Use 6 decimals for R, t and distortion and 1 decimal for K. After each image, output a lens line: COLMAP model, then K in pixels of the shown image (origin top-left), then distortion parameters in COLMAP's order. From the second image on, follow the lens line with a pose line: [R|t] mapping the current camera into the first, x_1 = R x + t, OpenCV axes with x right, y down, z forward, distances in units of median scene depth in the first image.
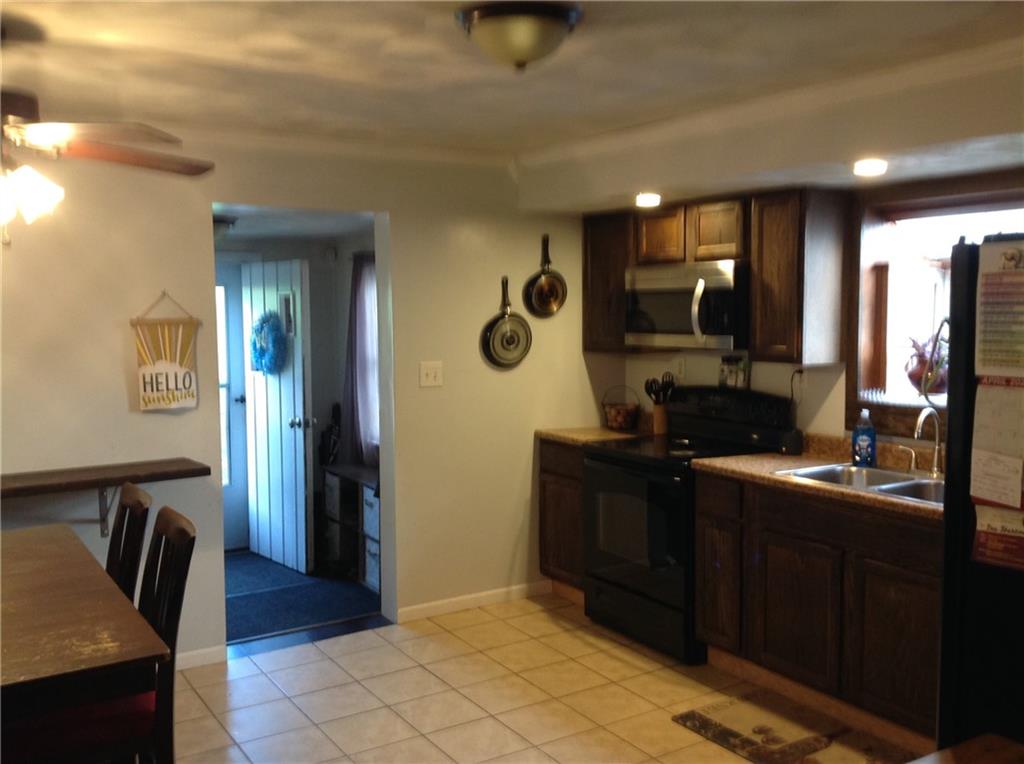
lens RADIAL K [[1011.7, 0, 512.0], [0, 1011.7, 382.0], [0, 0, 1]] dist [0.207989, -0.394850]
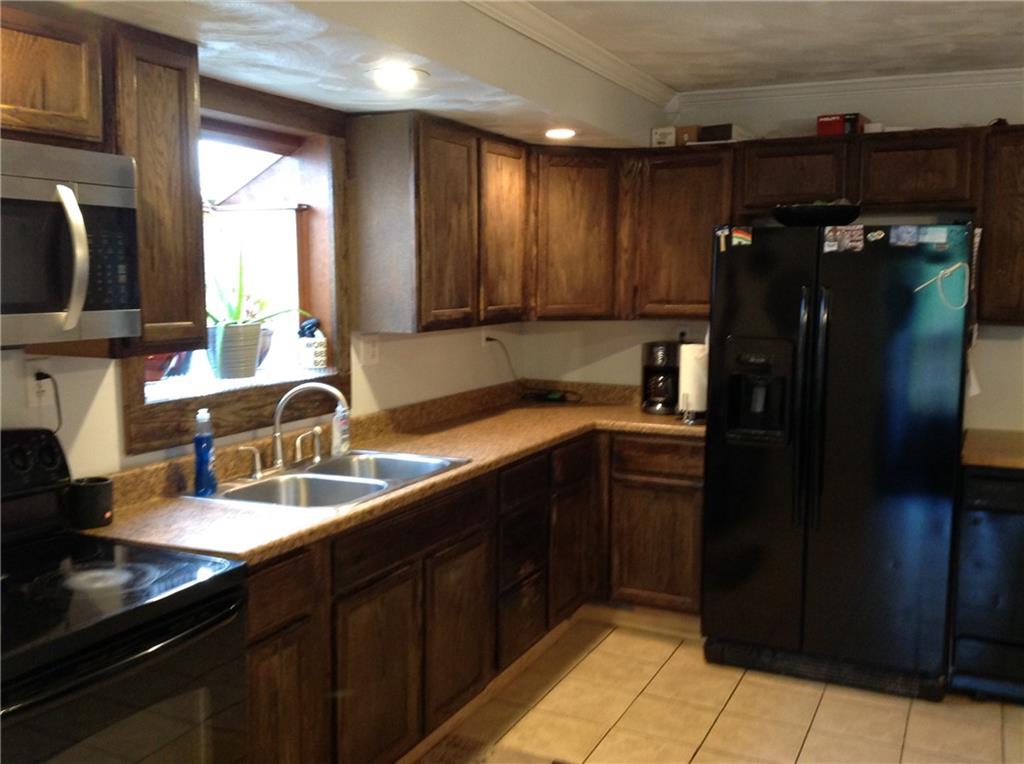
lens RADIAL K [[1011.7, 0, 512.0], [0, 1011.7, 382.0], [0, 0, 1]] dist [0.207989, -0.394850]
pose [[-0.572503, -0.080792, 0.815913, -0.297365], [0.066848, 0.987221, 0.144660, -0.068783], [-0.817173, 0.137360, -0.559786, 1.113052]]
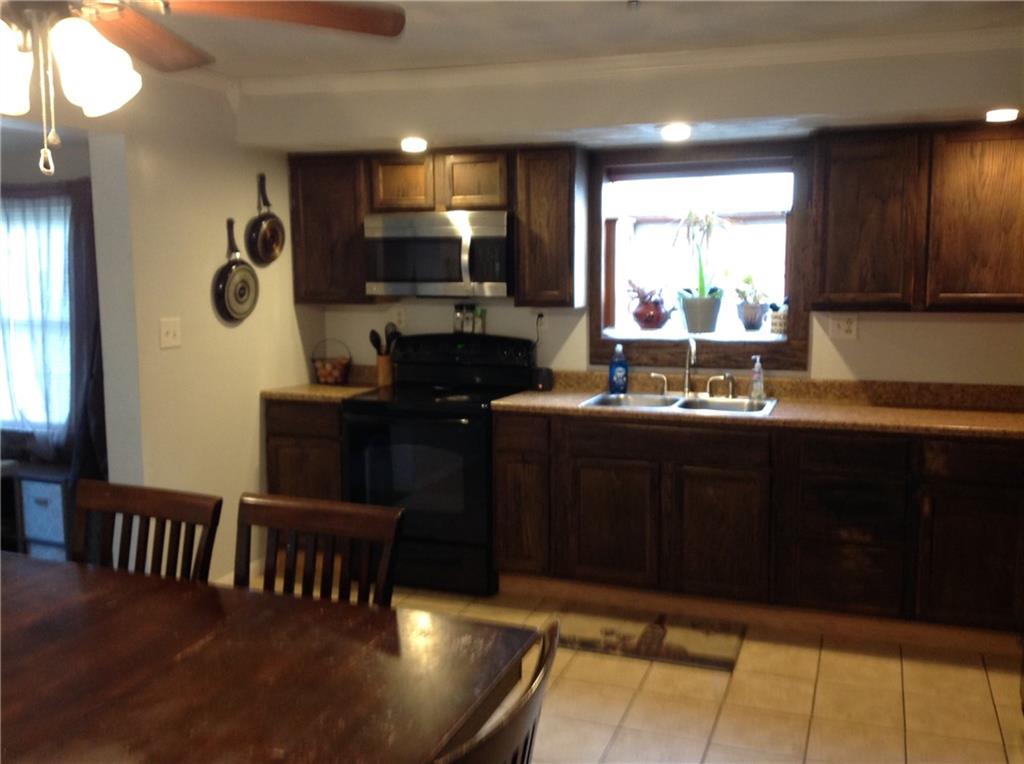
lens RADIAL K [[1011.7, 0, 512.0], [0, 1011.7, 382.0], [0, 0, 1]] dist [0.207989, -0.394850]
pose [[0.783626, -0.070399, 0.617231, -0.424003], [0.048116, 0.997452, 0.052679, 0.002261], [-0.619366, -0.011582, 0.785017, 0.165808]]
